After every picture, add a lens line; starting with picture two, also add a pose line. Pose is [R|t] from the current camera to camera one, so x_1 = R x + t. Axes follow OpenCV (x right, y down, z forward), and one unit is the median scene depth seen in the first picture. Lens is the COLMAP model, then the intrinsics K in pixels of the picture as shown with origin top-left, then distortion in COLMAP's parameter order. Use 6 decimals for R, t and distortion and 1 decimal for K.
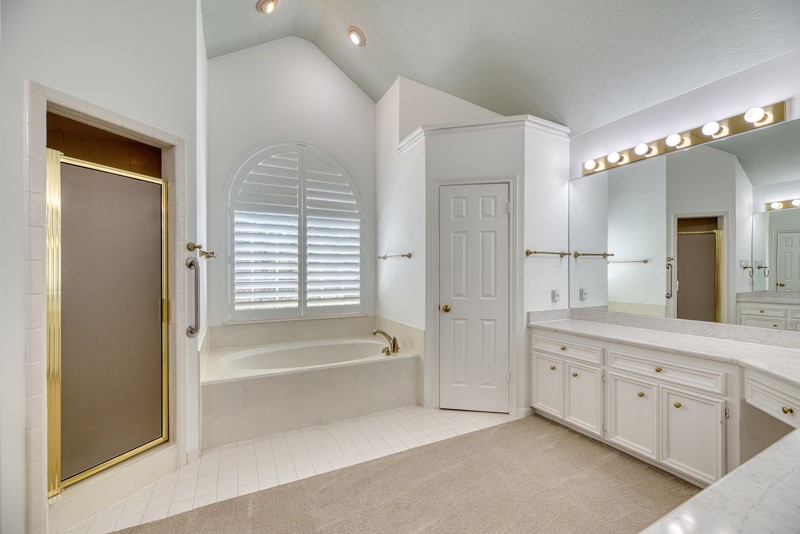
lens RADIAL K [[333.4, 0, 395.7], [0, 333.4, 270.5], [0, 0, 1]] dist [0.000757, 0.000476]
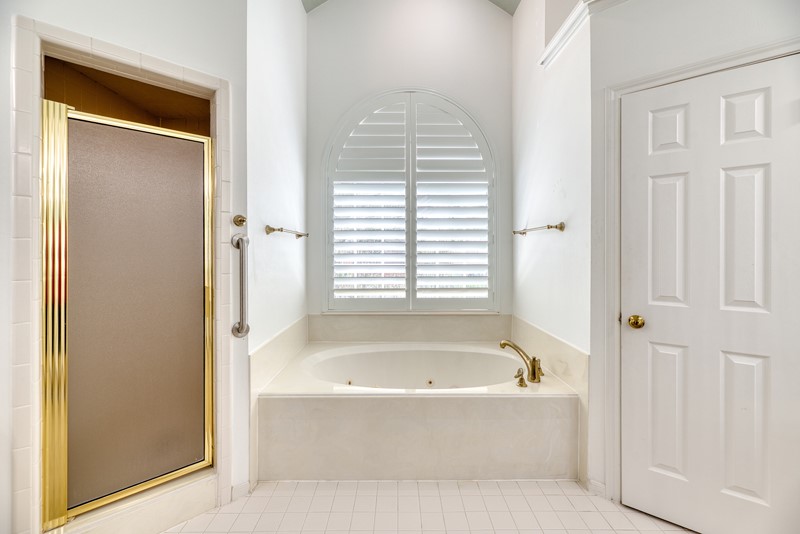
lens RADIAL K [[328.2, 0, 398.4], [0, 328.2, 253.1], [0, 0, 1]] dist [0.000103, 0.000056]
pose [[0.898308, -0.000014, -0.439366, 0.040010], [0.001123, 0.999997, 0.002263, 0.002759], [0.439365, -0.002526, 0.898305, 0.349545]]
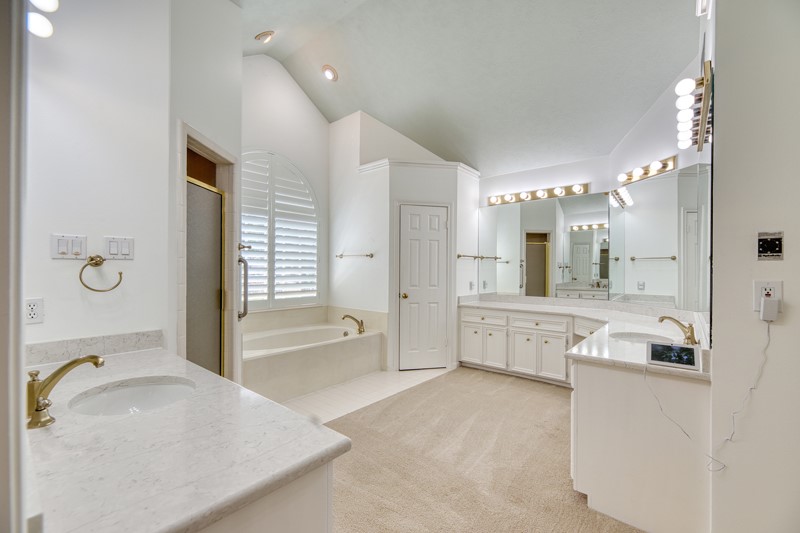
lens RADIAL K [[346.0, 0, 400.0], [0, 346.0, 266.5], [0, 0, 1]] dist [-0.000114, 0.000080]
pose [[0.919554, 0.009261, 0.392853, -0.404326], [-0.008295, 0.999957, -0.004155, 0.001397], [-0.392875, 0.000562, 0.919592, -0.273999]]
